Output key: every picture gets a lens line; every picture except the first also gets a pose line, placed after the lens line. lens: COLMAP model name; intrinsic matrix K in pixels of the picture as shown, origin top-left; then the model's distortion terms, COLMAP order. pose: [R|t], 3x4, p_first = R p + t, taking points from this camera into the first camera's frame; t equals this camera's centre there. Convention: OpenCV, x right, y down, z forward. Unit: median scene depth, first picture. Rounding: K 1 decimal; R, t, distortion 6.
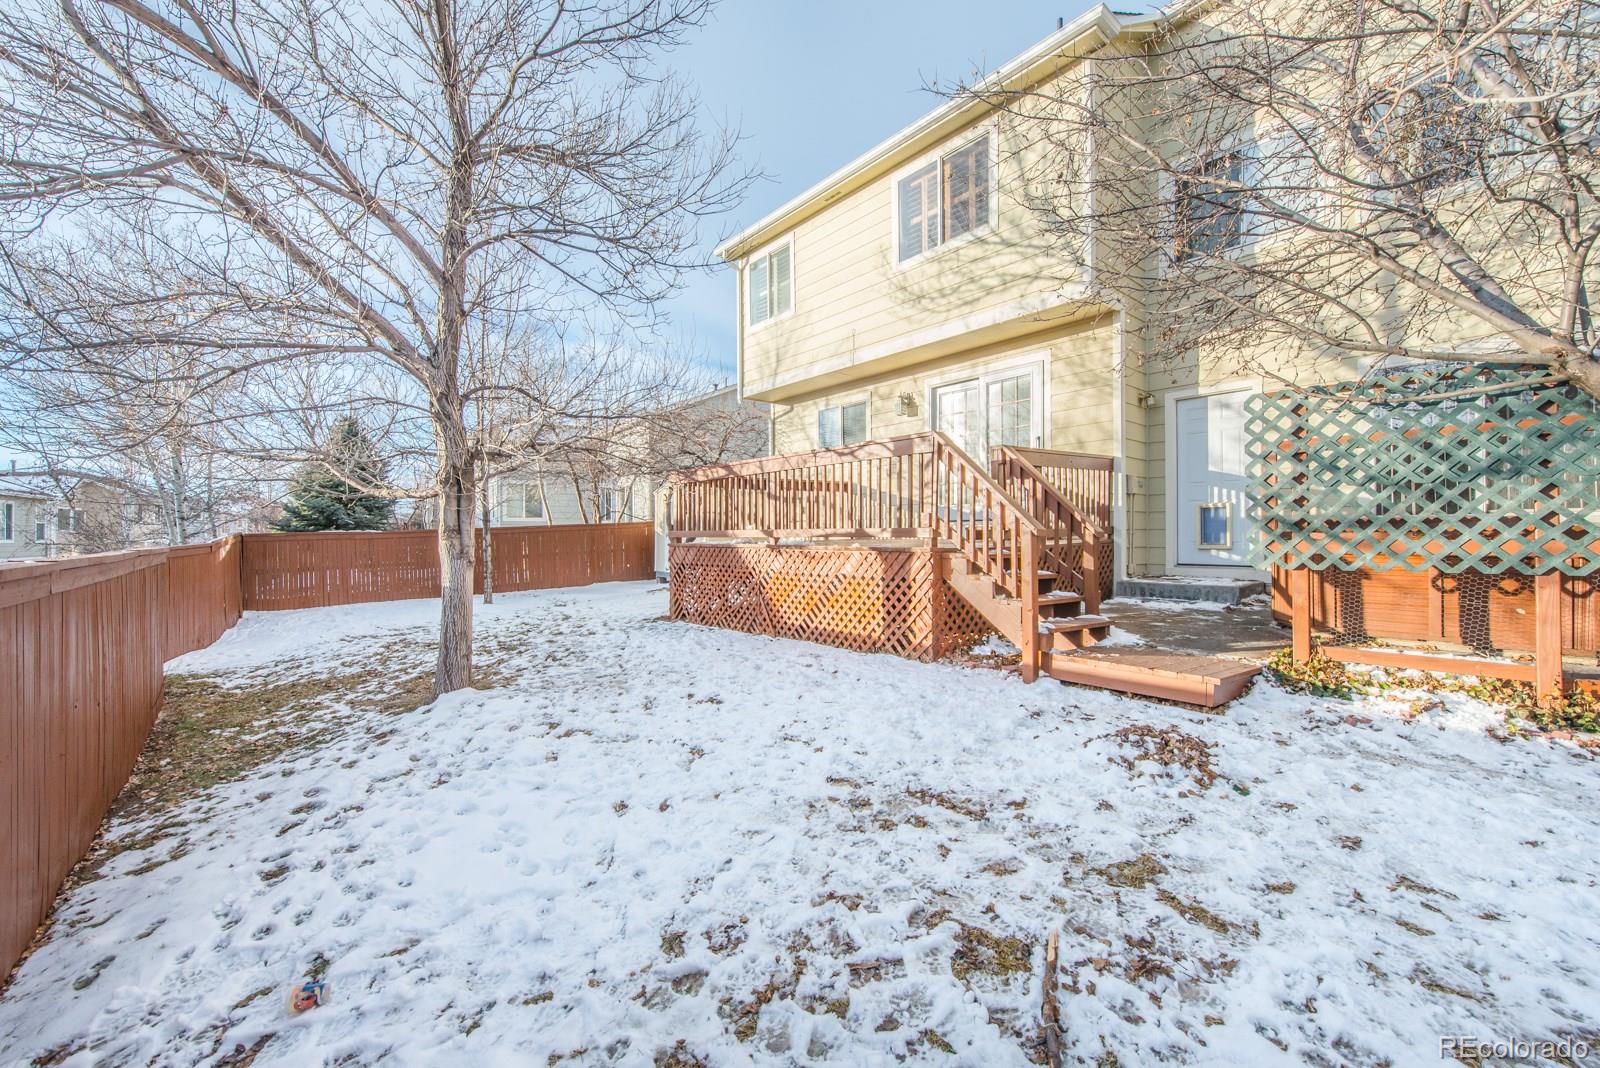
lens RADIAL K [[627.9, 0, 801.3], [0, 627.9, 533.8], [0, 0, 1]] dist [0.008062, -0.001565]
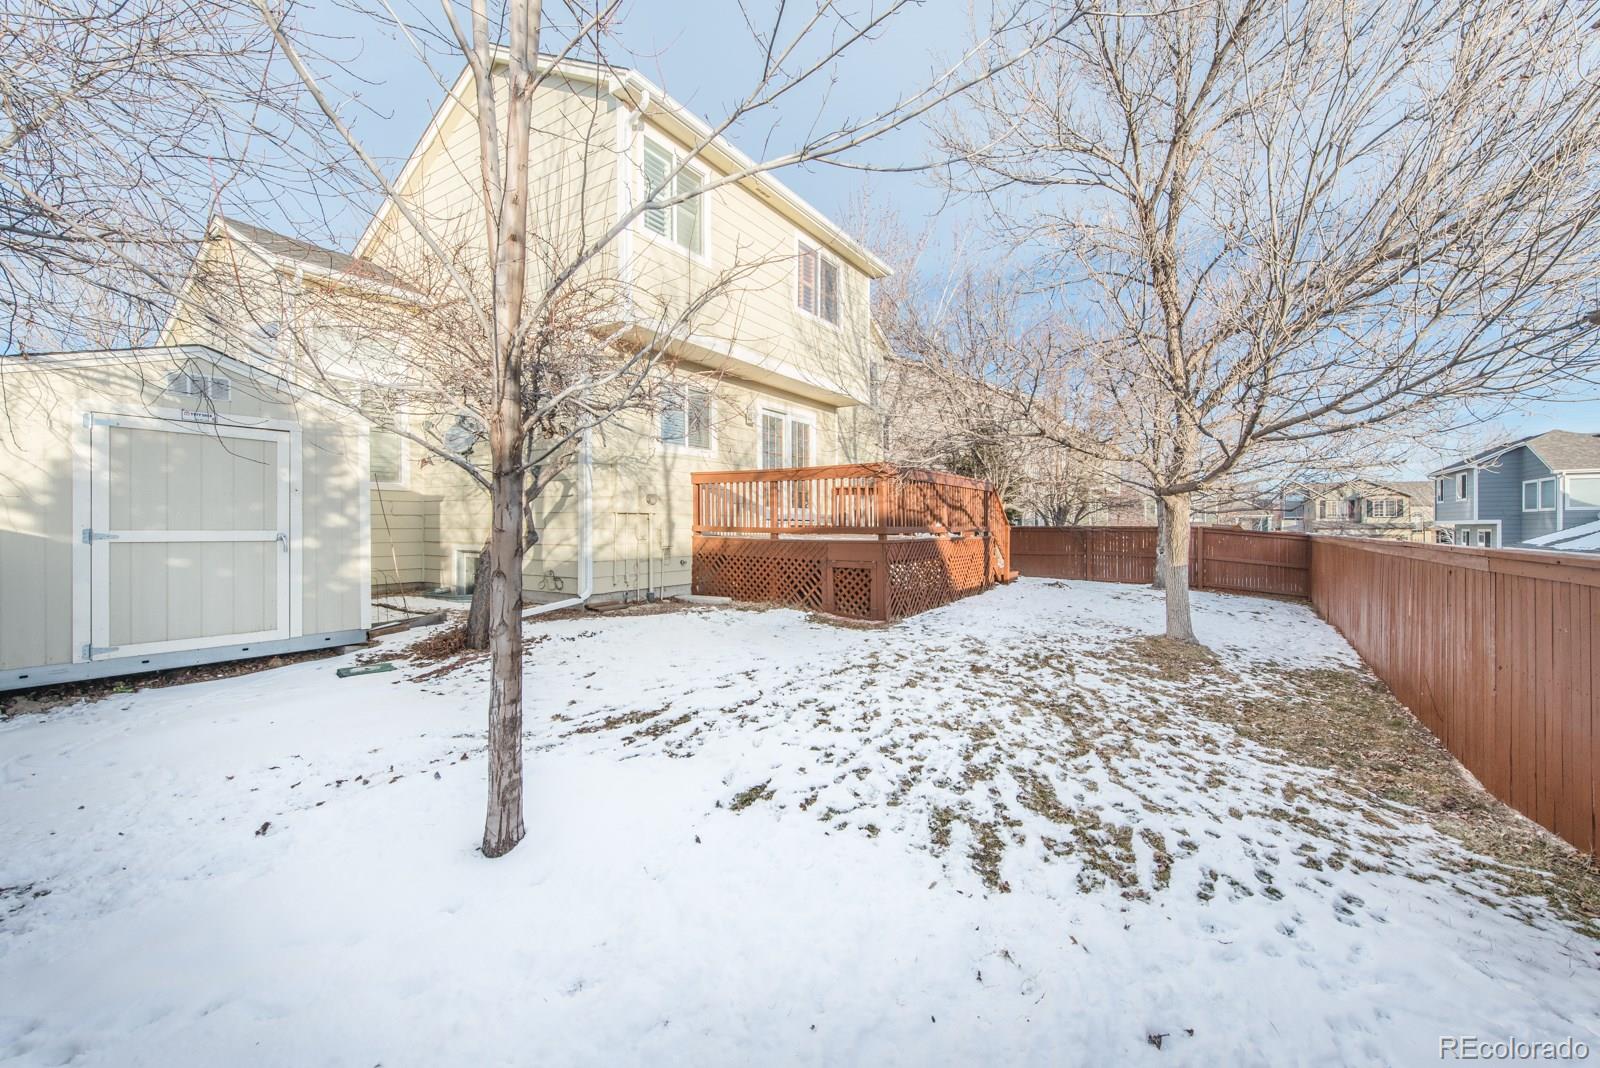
lens RADIAL K [[649.7, 0, 791.4], [0, 649.7, 531.6], [0, 0, 1]] dist [0.007019, -0.002546]
pose [[-0.259429, 0.000516, 0.965762, -1.358121], [0.003396, 0.999994, 0.000378, 0.002424], [-0.965756, 0.003378, -0.259429, 1.724387]]
